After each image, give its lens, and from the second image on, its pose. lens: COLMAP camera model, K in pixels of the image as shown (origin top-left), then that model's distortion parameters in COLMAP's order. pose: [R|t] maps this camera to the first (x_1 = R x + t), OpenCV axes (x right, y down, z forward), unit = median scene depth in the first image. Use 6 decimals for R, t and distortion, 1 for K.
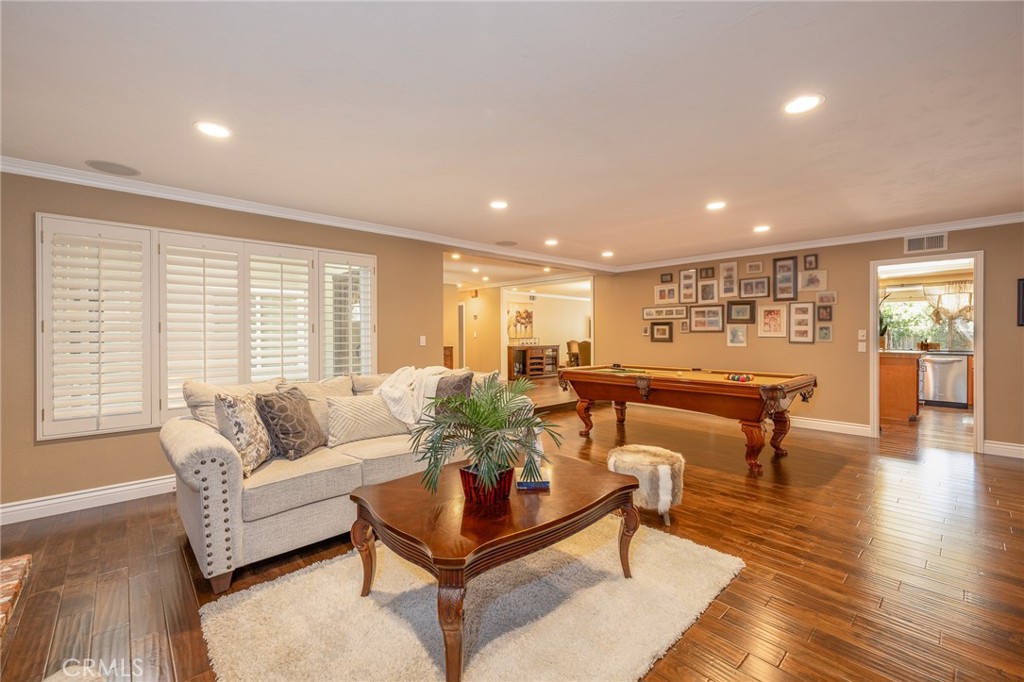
lens RADIAL K [[427.9, 0, 510.8], [0, 427.9, 334.1], [0, 0, 1]] dist [-0.000138, -0.000027]
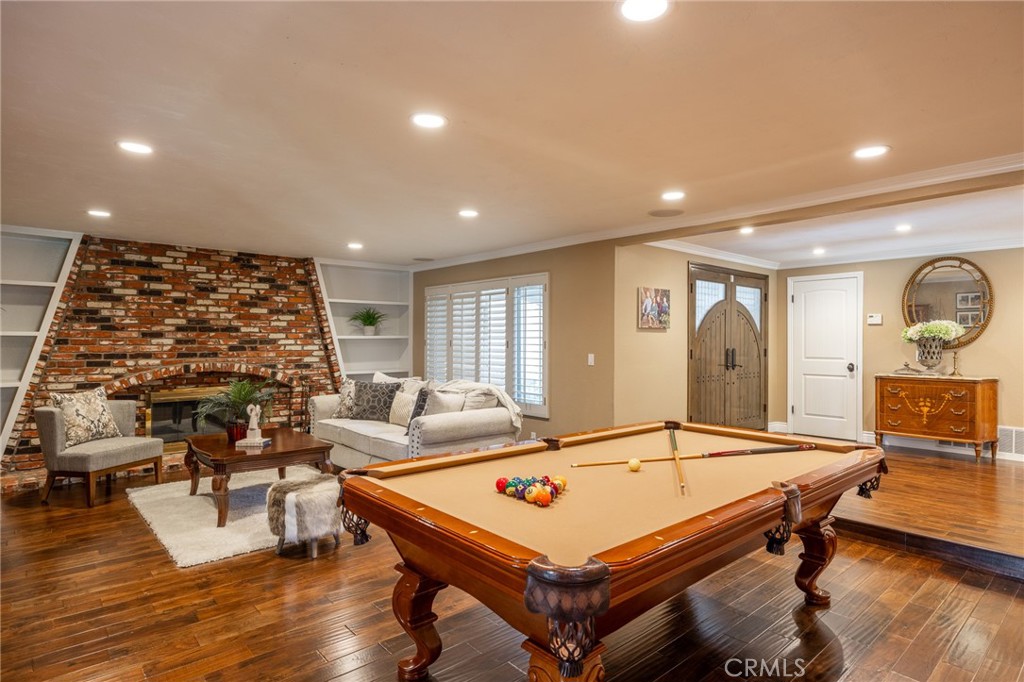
lens RADIAL K [[553.2, 0, 510.0], [0, 553.2, 339.9], [0, 0, 1]] dist [-0.002440, -0.000373]
pose [[-0.029207, 0.002602, -0.999570, 1.627783], [-0.005110, 0.999983, 0.002753, -0.045222], [0.999560, 0.005188, -0.029194, 1.581937]]
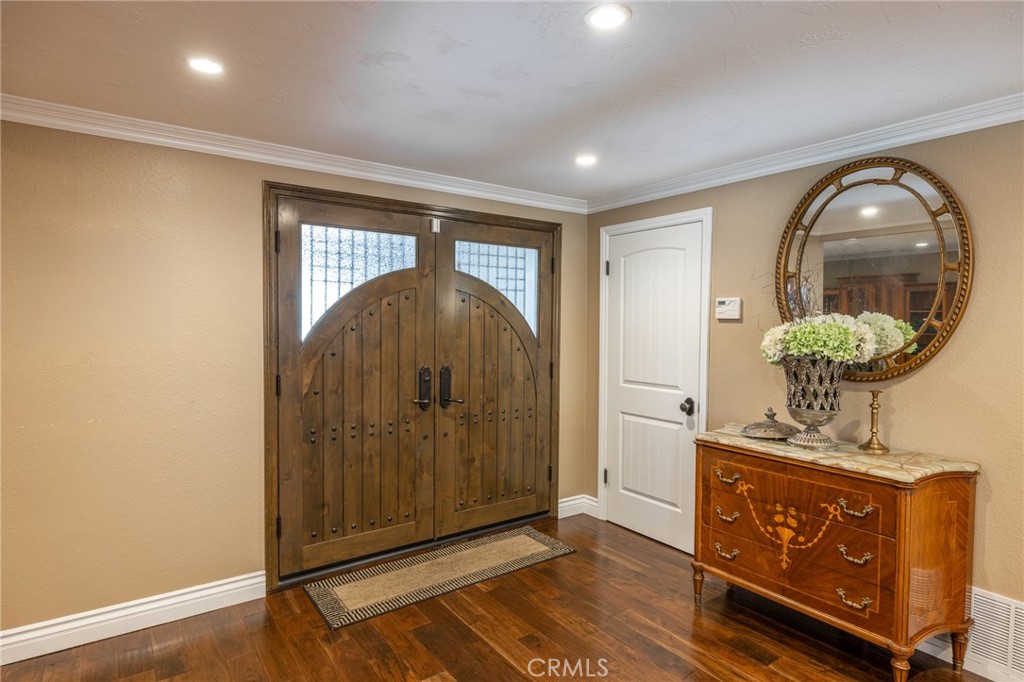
lens RADIAL K [[553.2, 0, 511.8], [0, 553.2, 341.3], [0, 0, 1]] dist [-0.002440, -0.000373]
pose [[-0.108499, 0.036524, -0.993425, 0.334395], [-0.010026, 0.999234, 0.037832, -0.109488], [0.994046, 0.014065, -0.108050, 2.796146]]
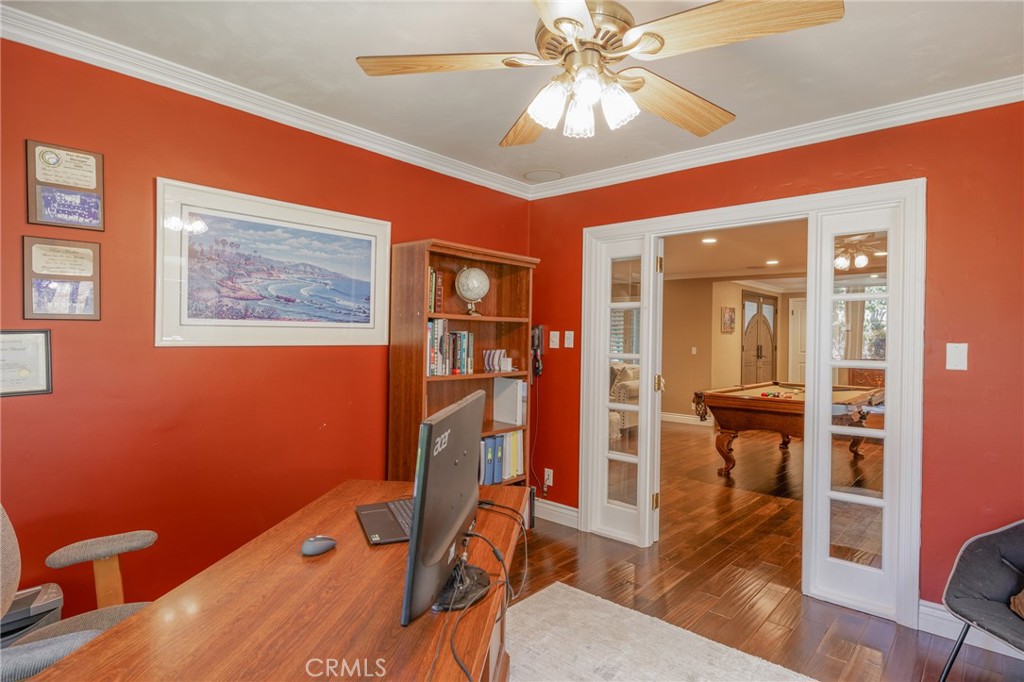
lens RADIAL K [[553.2, 0, 513.4], [0, 553.2, 342.7], [0, 0, 1]] dist [-0.002440, -0.000373]
pose [[0.096345, 0.009338, -0.995304, 2.744428], [-0.013860, 0.999872, 0.008039, -0.028484], [0.995252, 0.013020, 0.096462, 0.445869]]
